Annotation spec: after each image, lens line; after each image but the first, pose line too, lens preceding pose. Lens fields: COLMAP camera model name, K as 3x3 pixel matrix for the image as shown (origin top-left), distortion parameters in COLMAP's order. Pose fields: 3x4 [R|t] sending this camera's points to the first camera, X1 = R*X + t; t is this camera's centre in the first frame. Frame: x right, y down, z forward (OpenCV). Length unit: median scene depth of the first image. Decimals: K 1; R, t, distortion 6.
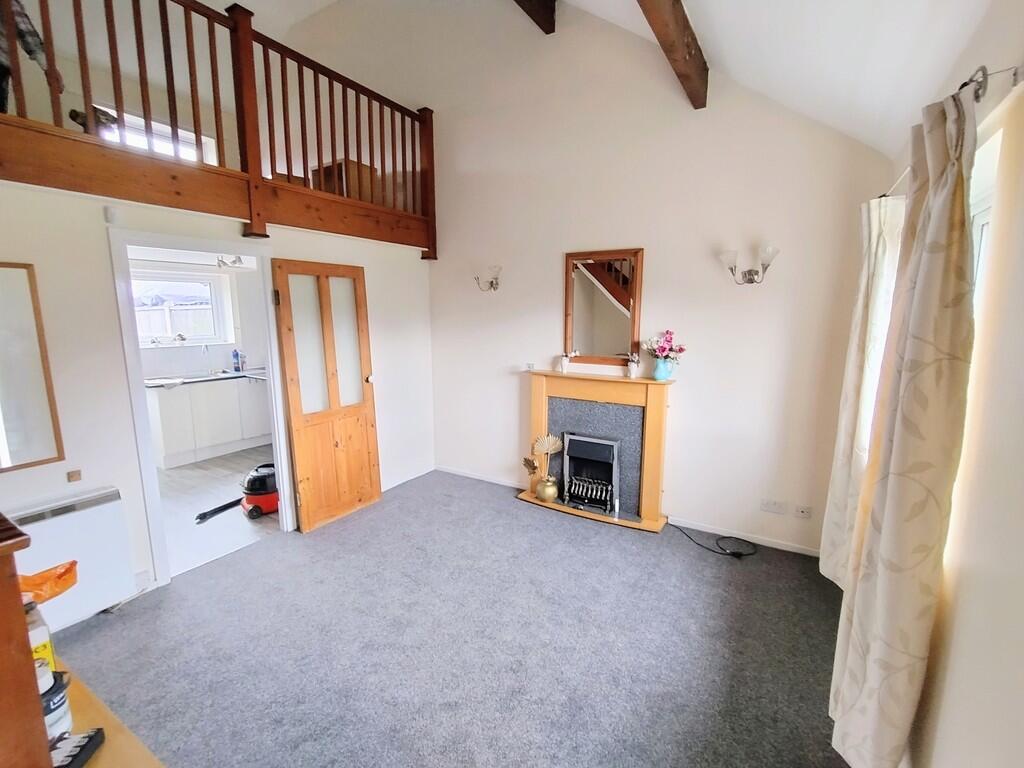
lens RADIAL K [[462.0, 0, 514.2], [0, 462.0, 381.9], [0, 0, 1]] dist [-0.001791, -0.000245]
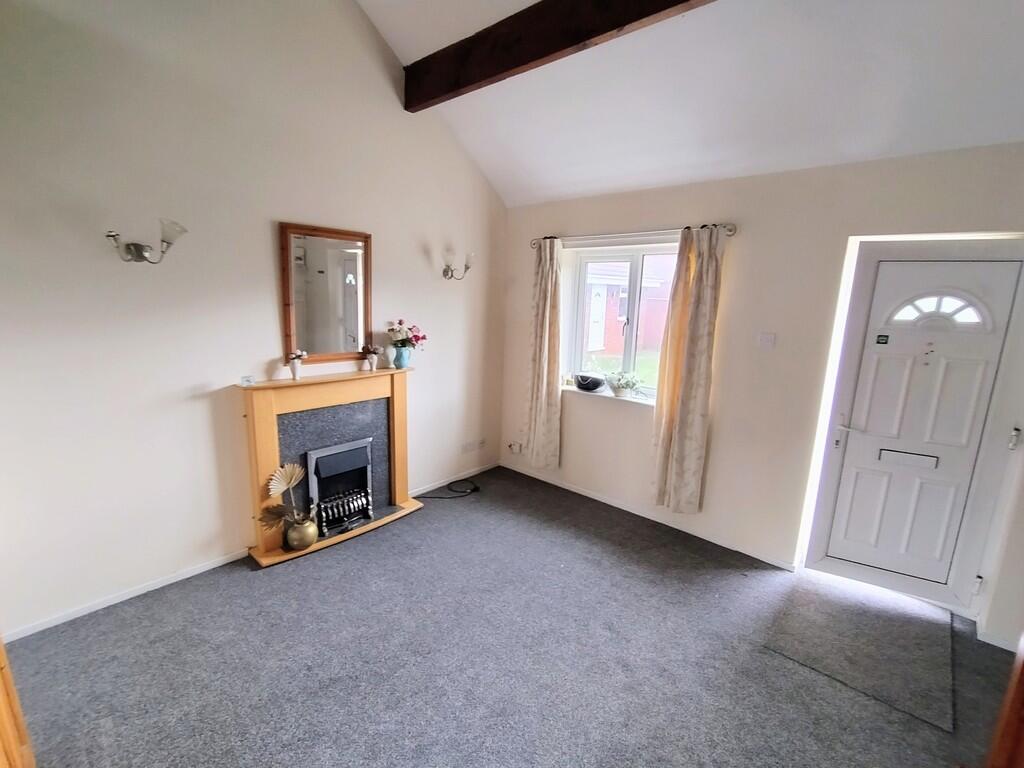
lens RADIAL K [[462.0, 0, 509.8], [0, 462.0, 384.9], [0, 0, 1]] dist [-0.001791, -0.000245]
pose [[0.186712, -0.184083, 0.965014, -0.617488], [0.111844, 0.979884, 0.165280, -0.107027], [-0.976027, 0.077071, 0.203545, 0.530508]]
